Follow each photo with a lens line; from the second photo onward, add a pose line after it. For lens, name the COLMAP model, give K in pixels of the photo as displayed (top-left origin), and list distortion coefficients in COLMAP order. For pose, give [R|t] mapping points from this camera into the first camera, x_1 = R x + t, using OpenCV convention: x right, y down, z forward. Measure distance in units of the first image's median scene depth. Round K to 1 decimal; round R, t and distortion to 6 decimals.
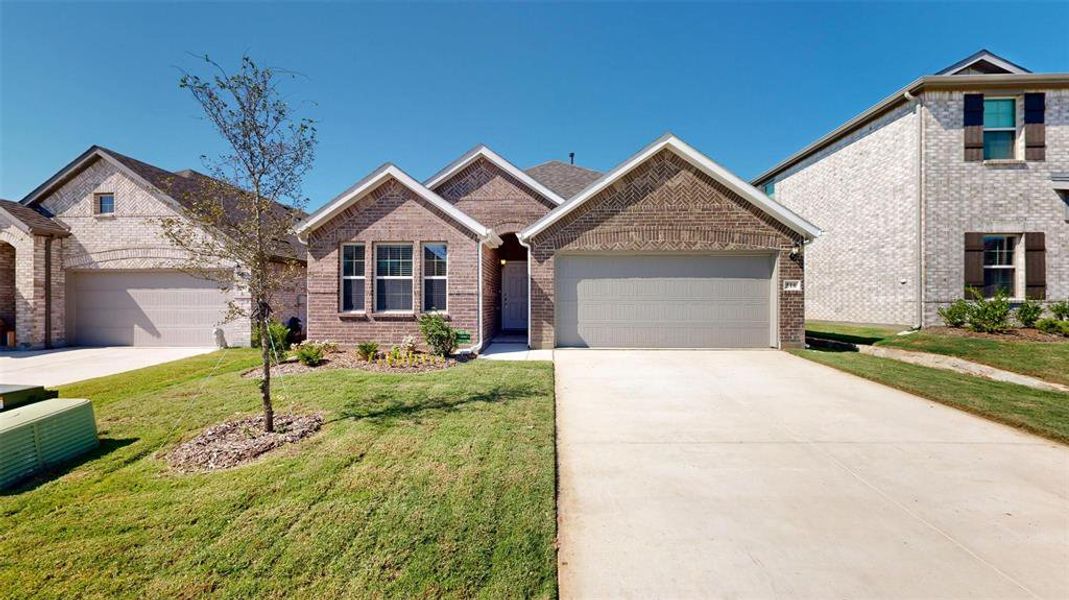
lens RADIAL K [[391.7, 0, 538.1], [0, 391.7, 299.9], [0, 0, 1]] dist [-0.001333, 0.000464]
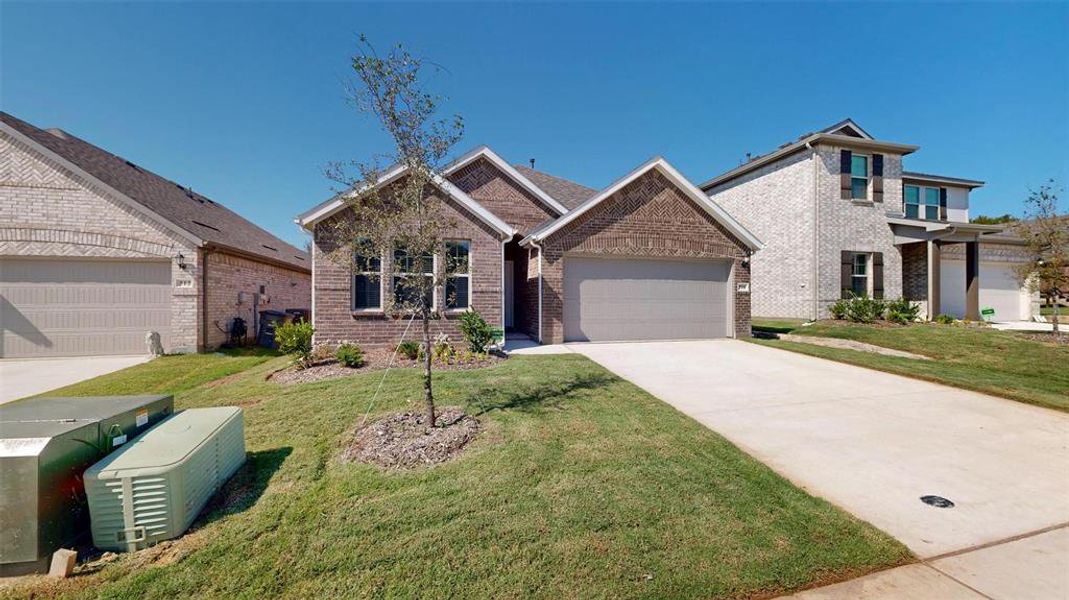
lens RADIAL K [[391.7, 0, 535.9], [0, 391.7, 300.6], [0, 0, 1]] dist [-0.001333, 0.000464]
pose [[0.958610, 0.002305, 0.284715, -0.337398], [-0.002389, 0.999997, -0.000054, 0.006780], [-0.284714, -0.000629, 0.958612, -0.011995]]
